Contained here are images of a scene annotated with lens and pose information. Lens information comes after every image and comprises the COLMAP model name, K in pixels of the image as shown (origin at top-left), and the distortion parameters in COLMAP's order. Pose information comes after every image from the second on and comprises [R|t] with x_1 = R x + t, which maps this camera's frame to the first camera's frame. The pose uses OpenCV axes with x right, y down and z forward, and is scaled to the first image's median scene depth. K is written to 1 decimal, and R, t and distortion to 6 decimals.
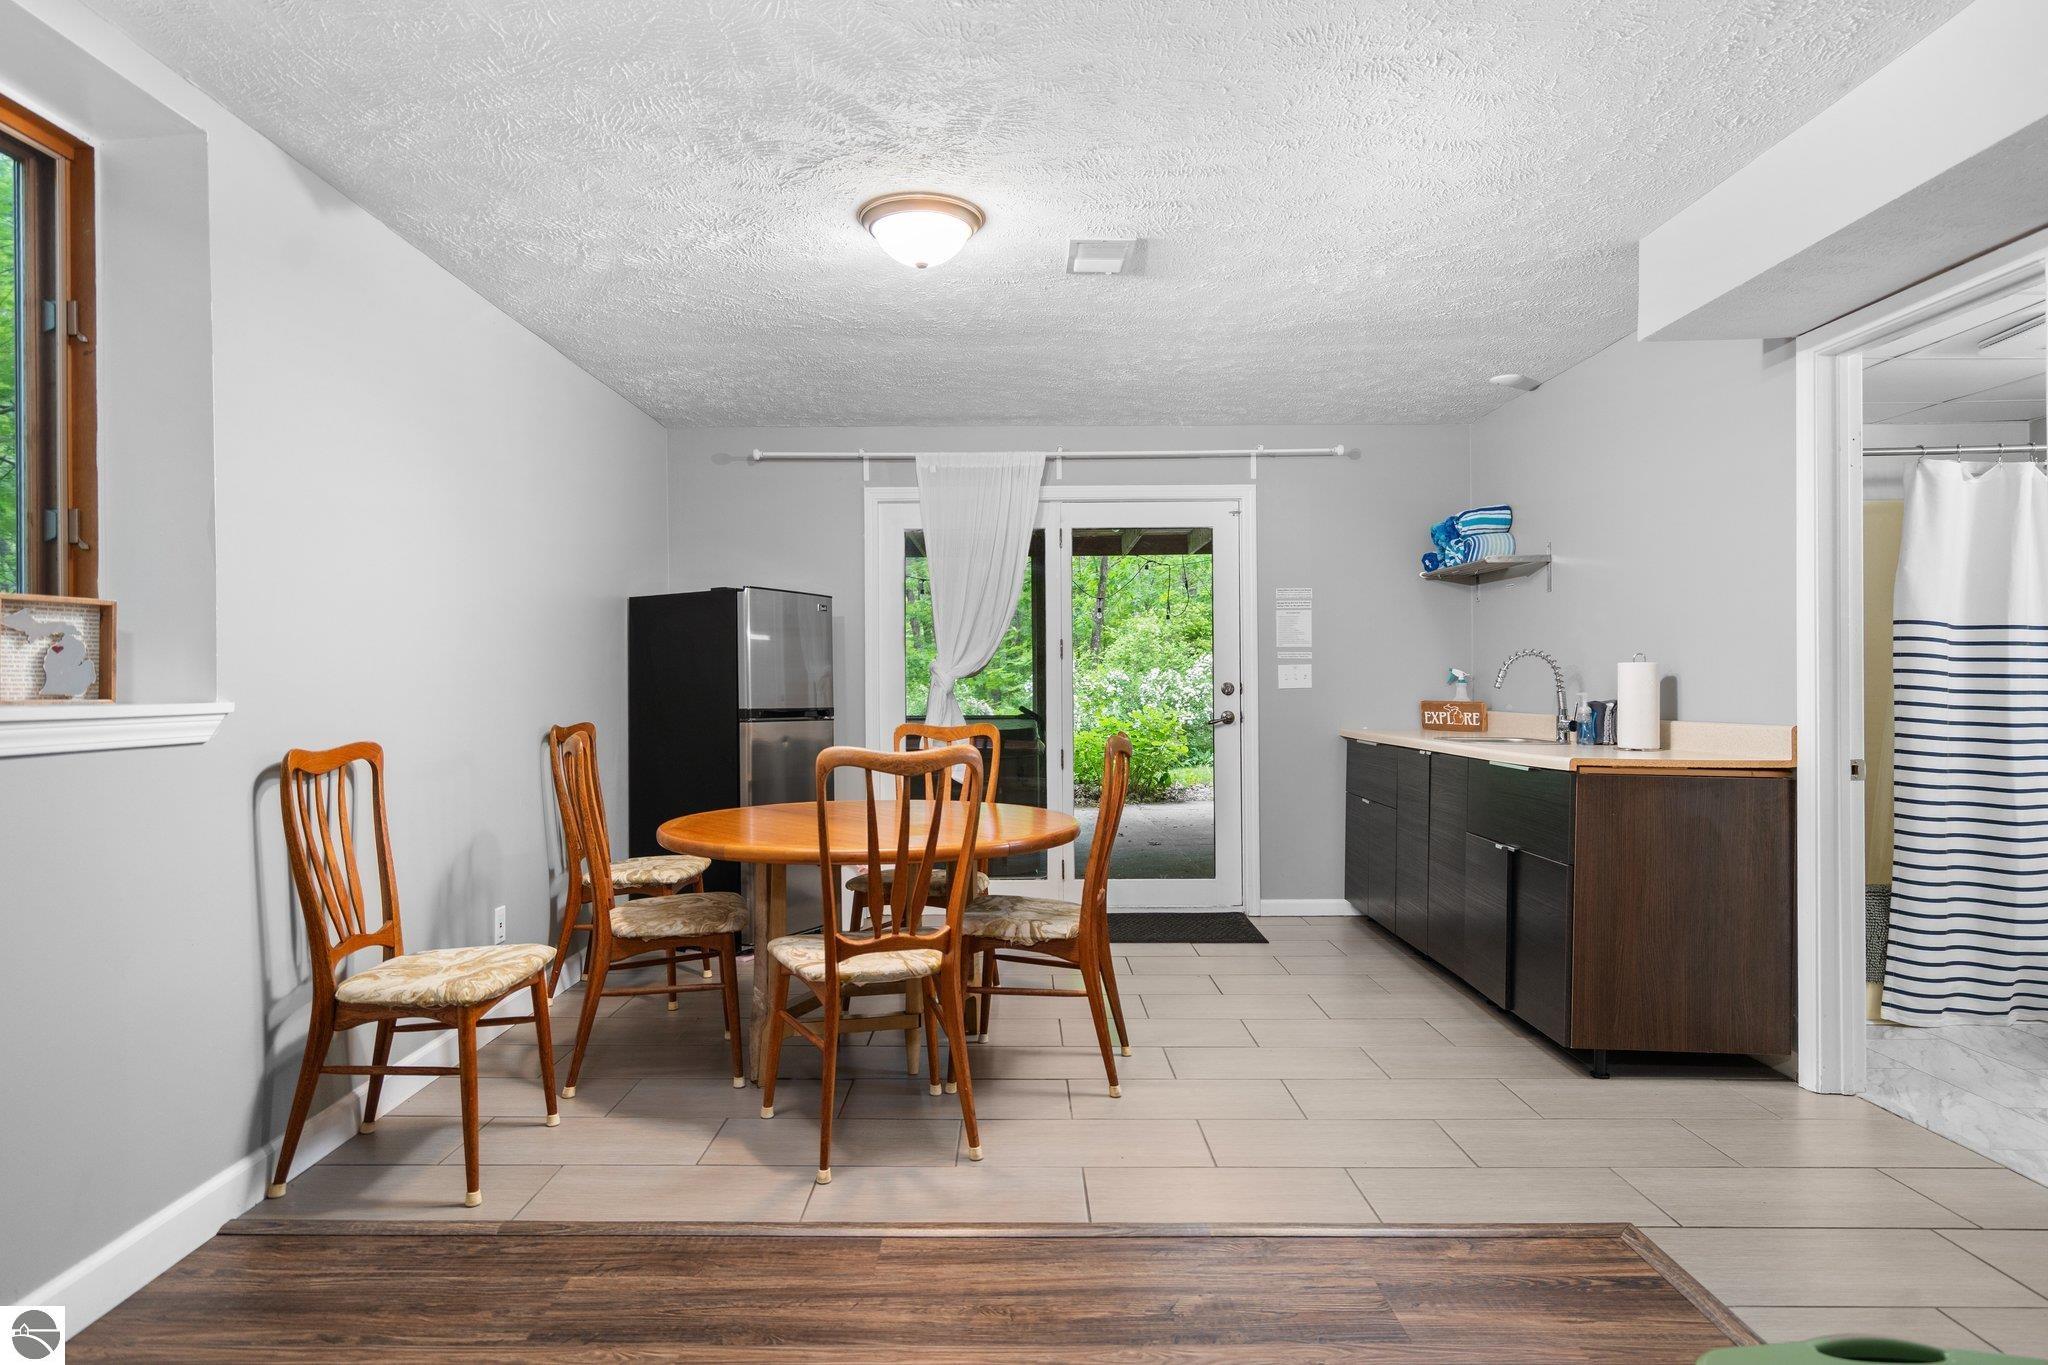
lens RADIAL K [[1176.6, 0, 1024.0], [0, 1176.6, 682.5], [0, 0, 1]] dist [0.004430, 0.000372]
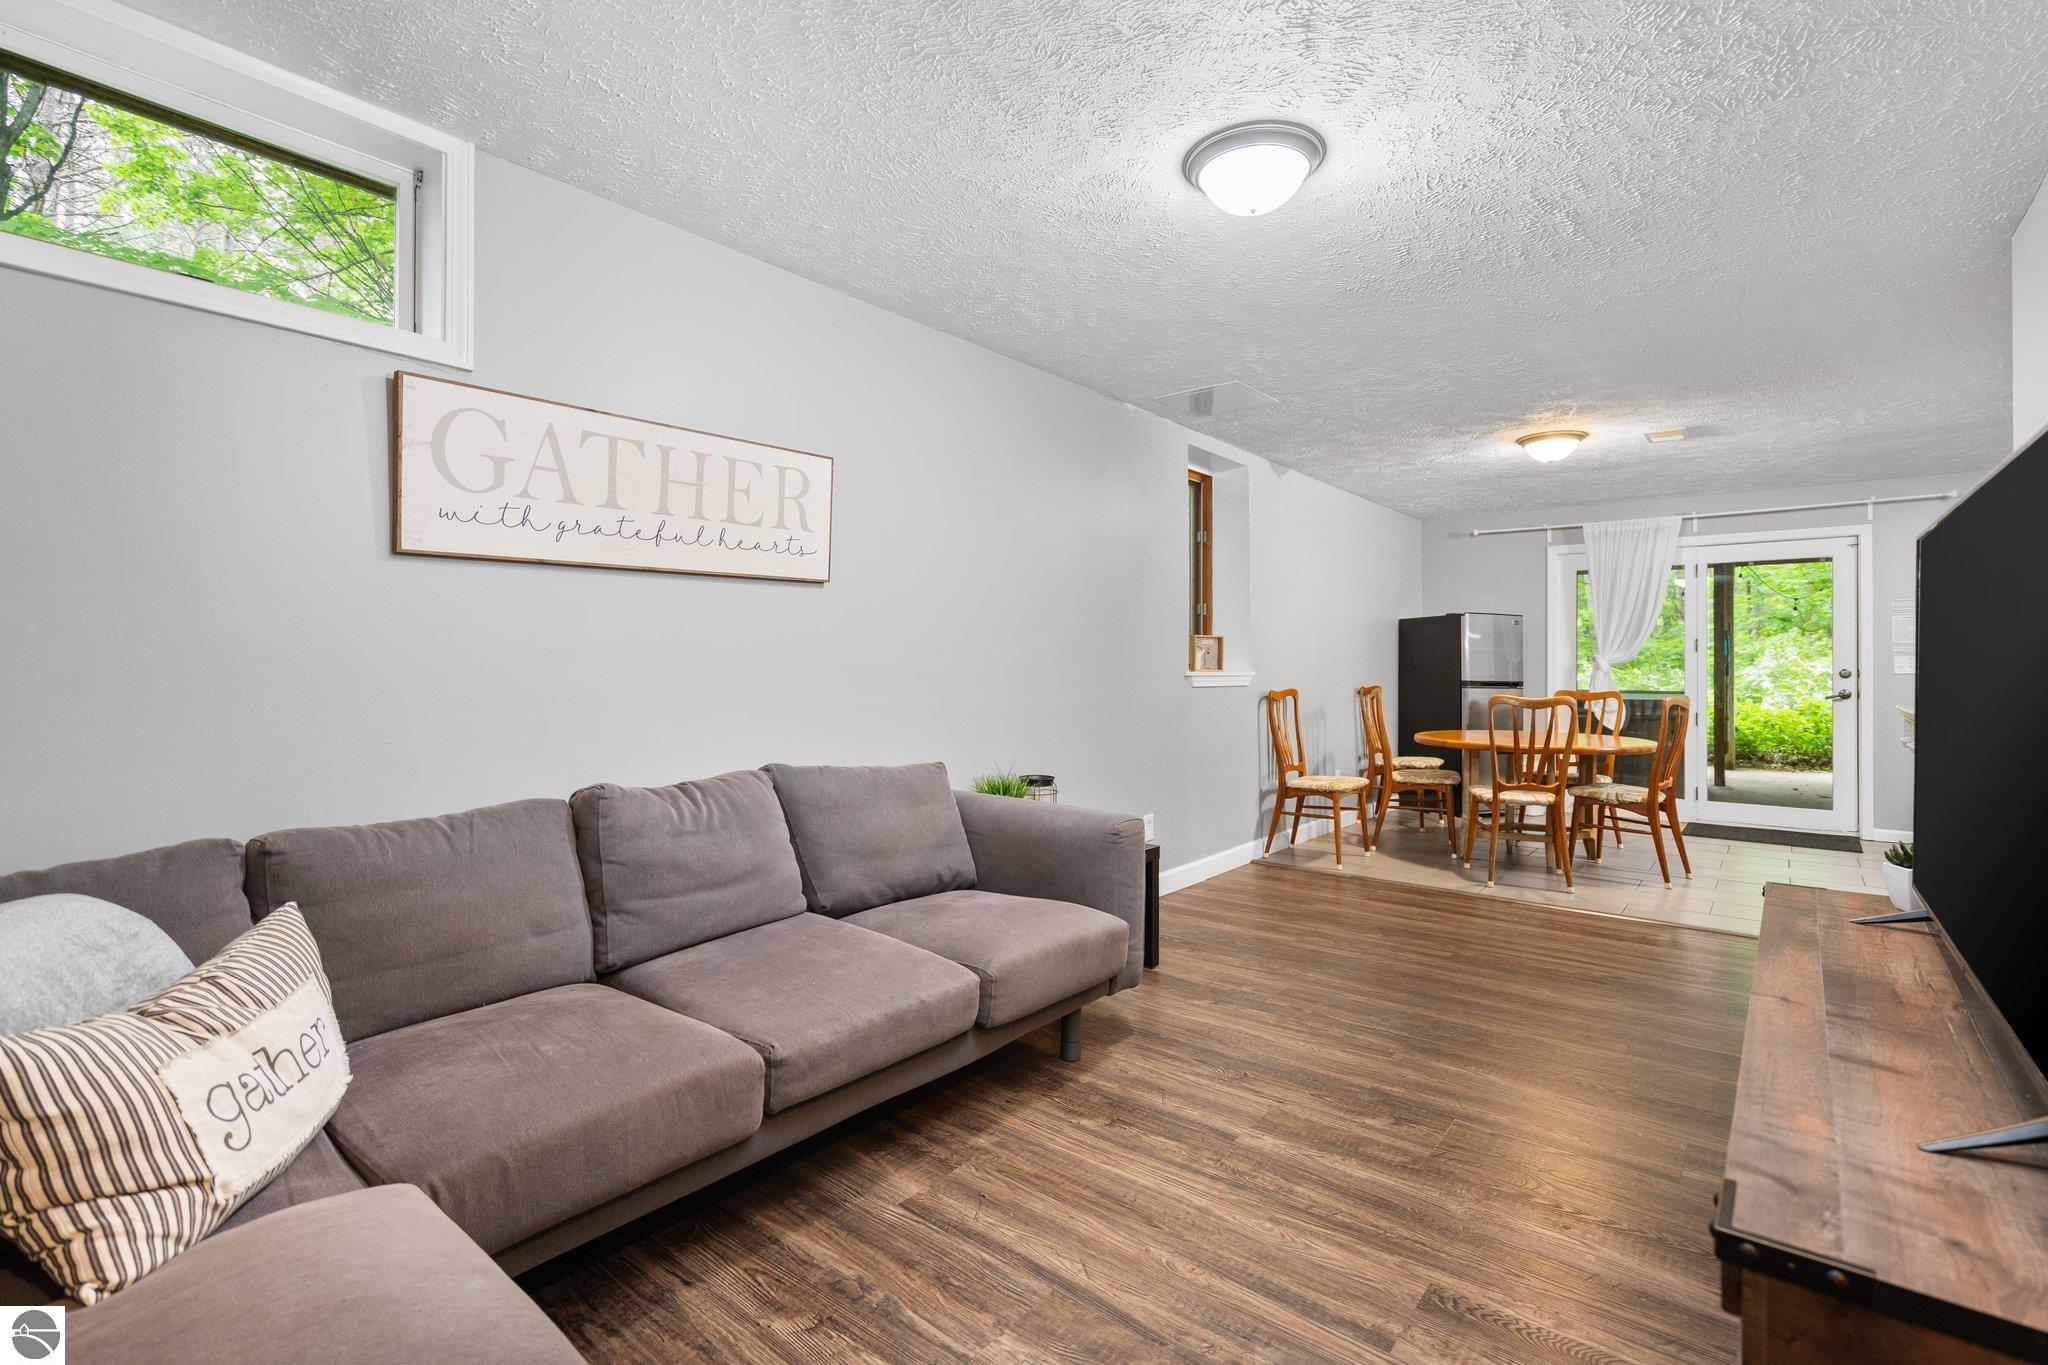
lens RADIAL K [[934.5, 0, 1015.4], [0, 934.5, 651.4], [0, 0, 1]] dist [0.001017, 0.000762]
pose [[0.761035, -0.000480, -0.648711, 0.252326], [-0.009012, 0.999895, -0.011311, -0.000036], [0.648648, 0.014454, 0.760951, -0.808680]]
